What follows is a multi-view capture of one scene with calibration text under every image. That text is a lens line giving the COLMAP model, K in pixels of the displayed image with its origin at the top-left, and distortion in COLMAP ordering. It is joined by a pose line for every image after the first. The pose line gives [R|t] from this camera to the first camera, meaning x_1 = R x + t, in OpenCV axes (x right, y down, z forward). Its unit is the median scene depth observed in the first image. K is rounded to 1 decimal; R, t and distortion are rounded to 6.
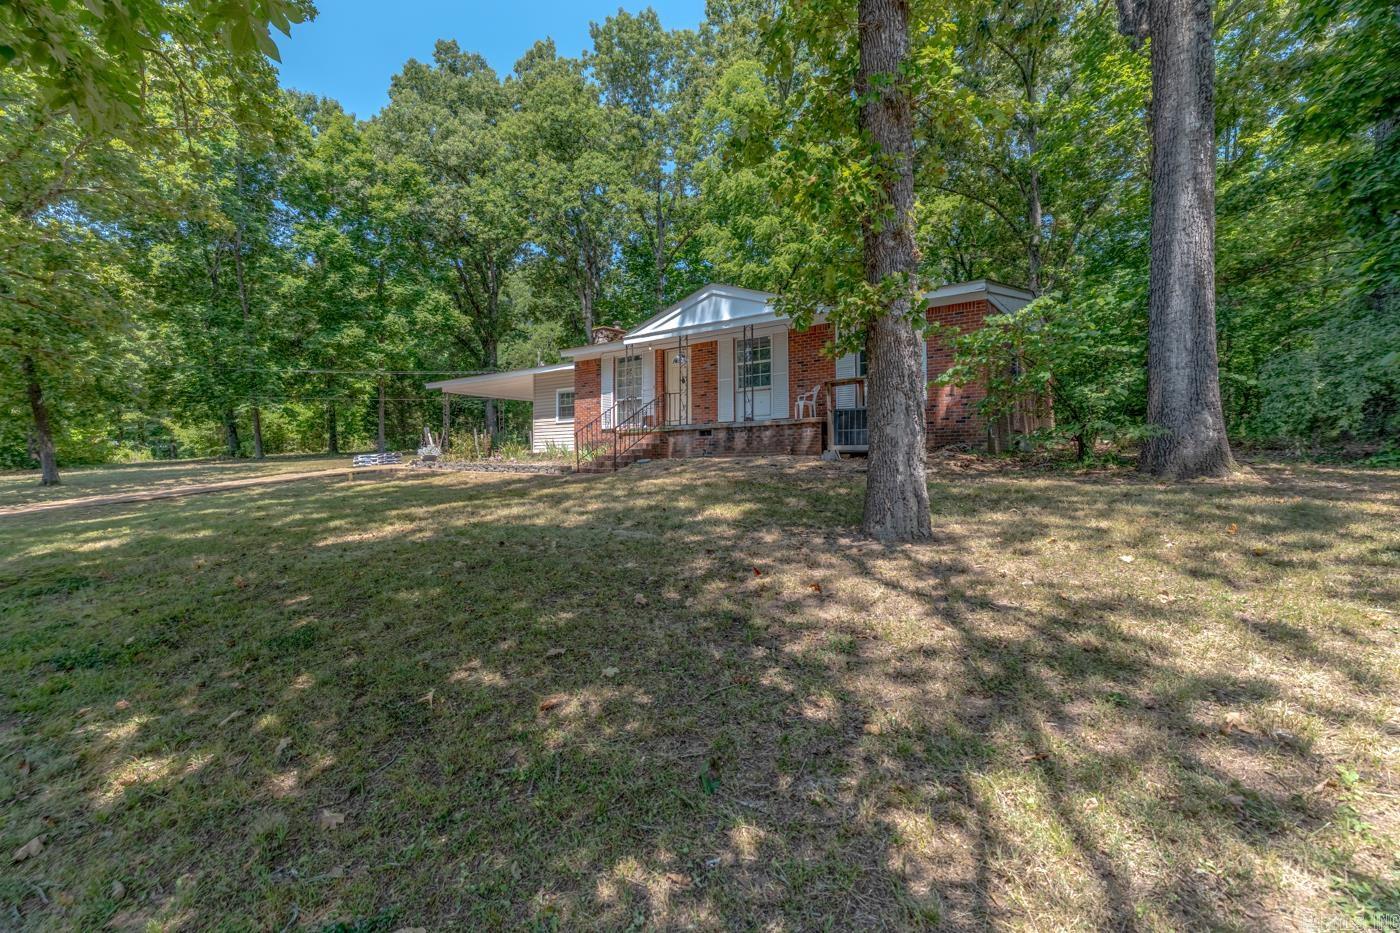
lens RADIAL K [[676.7, 0, 694.7], [0, 676.7, 468.3], [0, 0, 1]] dist [0.001254, 0.000555]
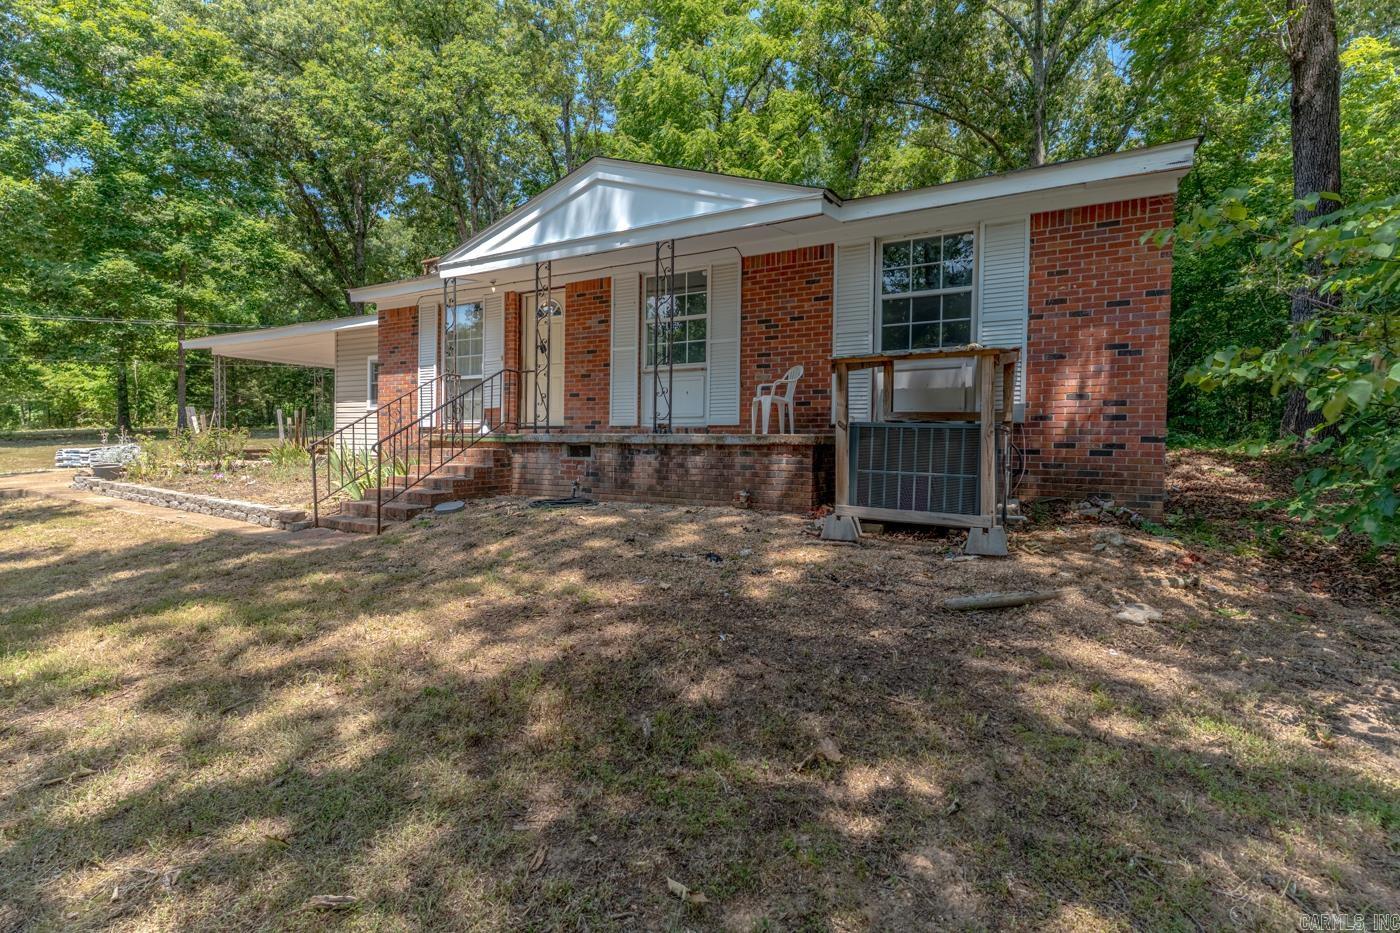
lens RADIAL K [[676.7, 0, 703.1], [0, 676.7, 465.5], [0, 0, 1]] dist [0.001254, 0.000555]
pose [[0.992580, 0.016496, 0.120469, 0.044828], [-0.020508, 0.999273, 0.032141, -0.056134], [-0.119851, -0.034373, 0.992197, 0.447331]]
